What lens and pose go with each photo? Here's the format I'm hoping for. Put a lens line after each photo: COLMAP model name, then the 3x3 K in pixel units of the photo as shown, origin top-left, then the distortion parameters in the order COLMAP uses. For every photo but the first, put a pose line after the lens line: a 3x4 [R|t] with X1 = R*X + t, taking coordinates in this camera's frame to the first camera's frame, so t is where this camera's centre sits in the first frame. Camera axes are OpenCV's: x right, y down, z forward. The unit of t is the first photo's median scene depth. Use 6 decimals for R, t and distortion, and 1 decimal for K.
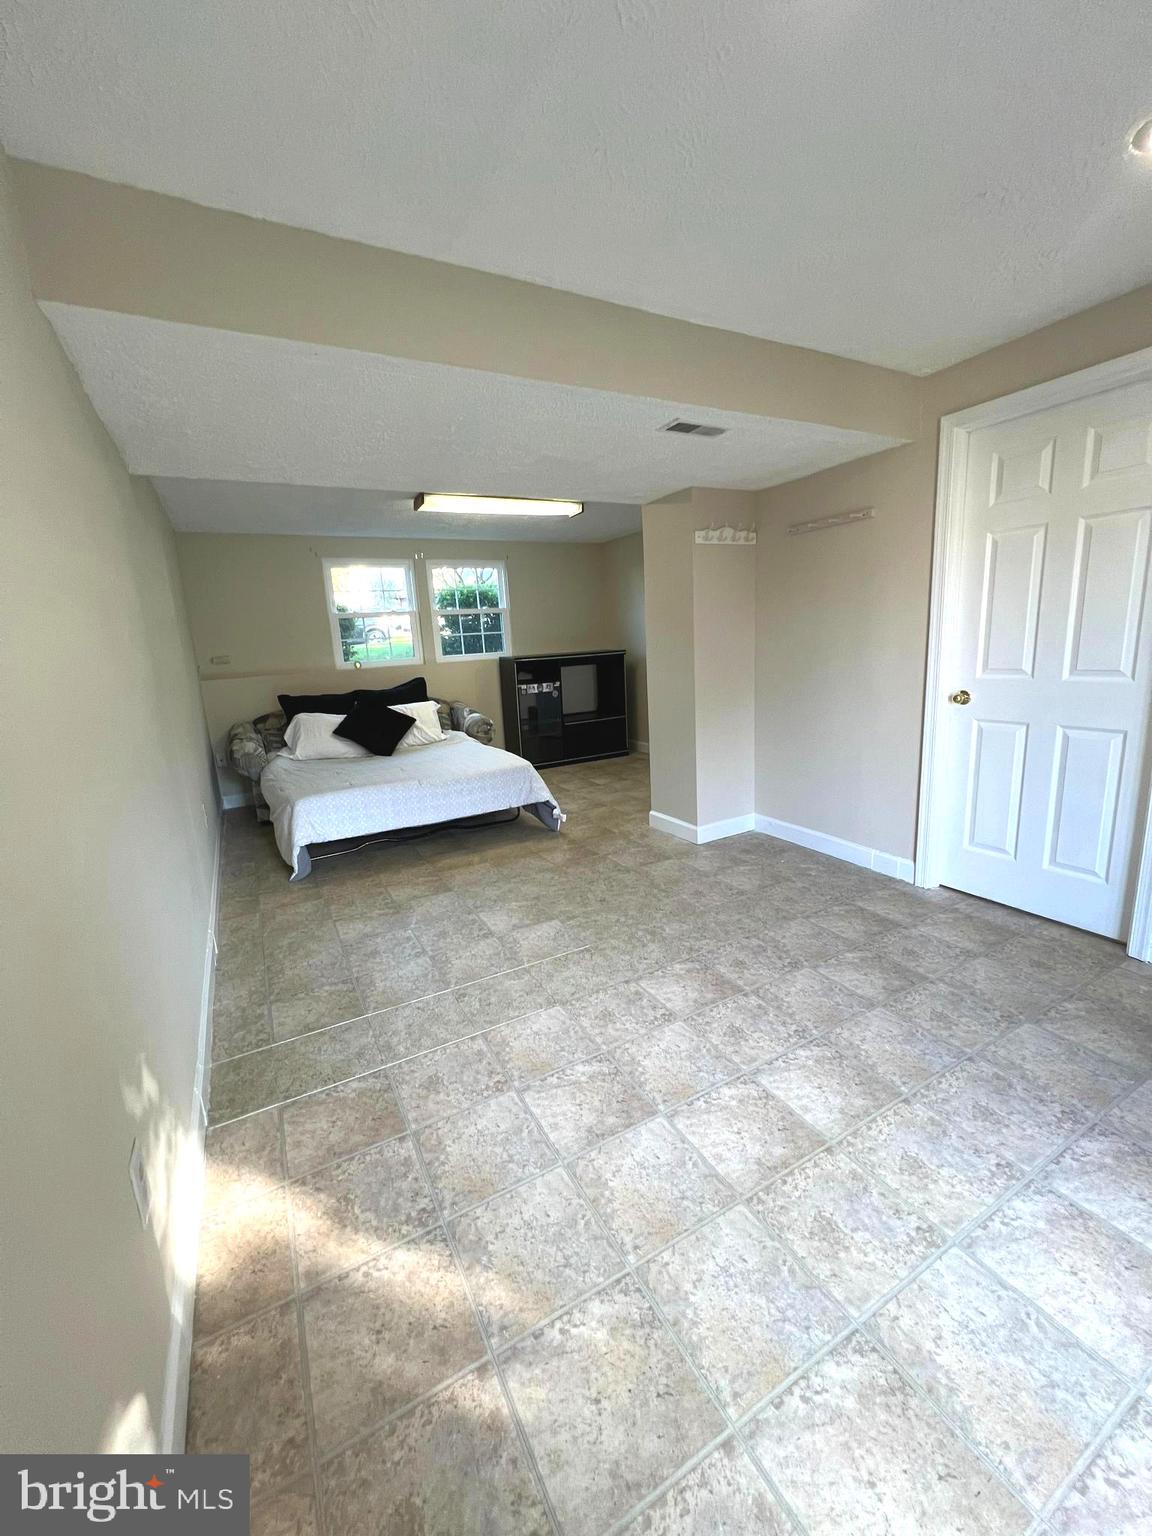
lens RADIAL K [[616.5, 0, 578.0], [0, 616.5, 772.6], [0, 0, 1]] dist [0.001564, 0.000027]
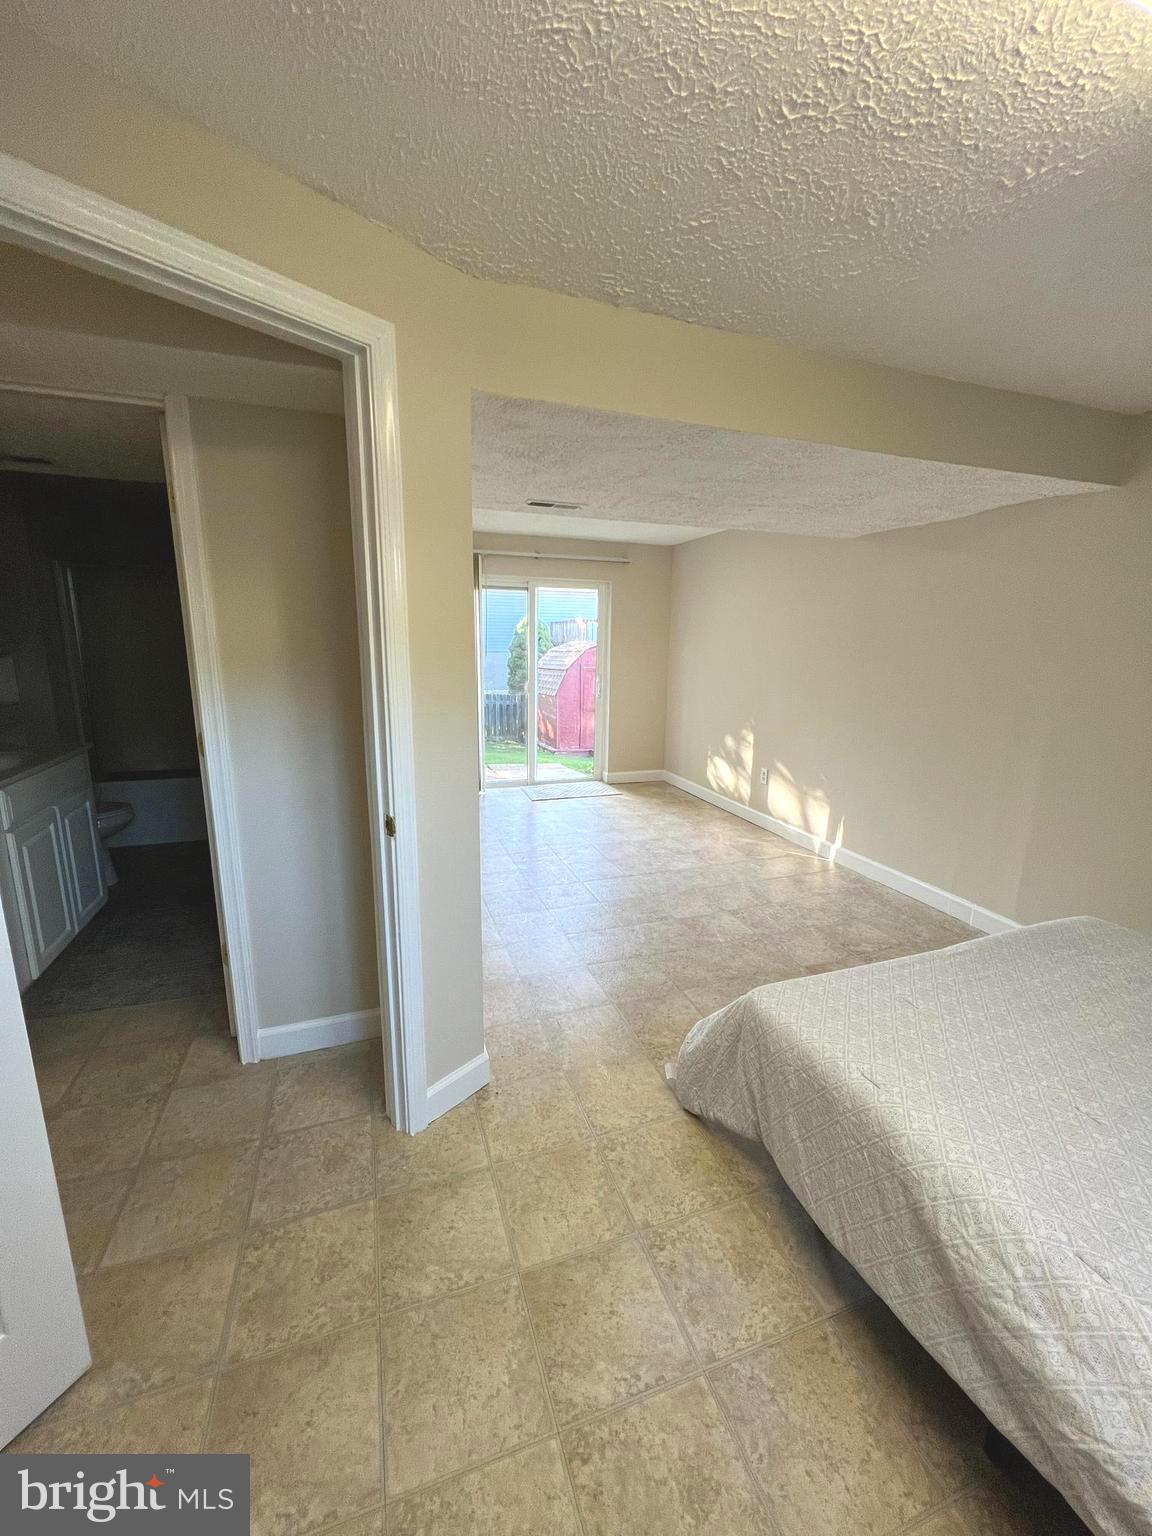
lens RADIAL K [[616.5, 0, 578.0], [0, 616.5, 772.6], [0, 0, 1]] dist [0.001564, 0.000027]
pose [[-0.985160, 0.018925, 0.170589, 0.429442], [0.083733, 0.920598, 0.381429, -0.445310], [-0.149826, 0.390052, -0.908522, 1.478793]]
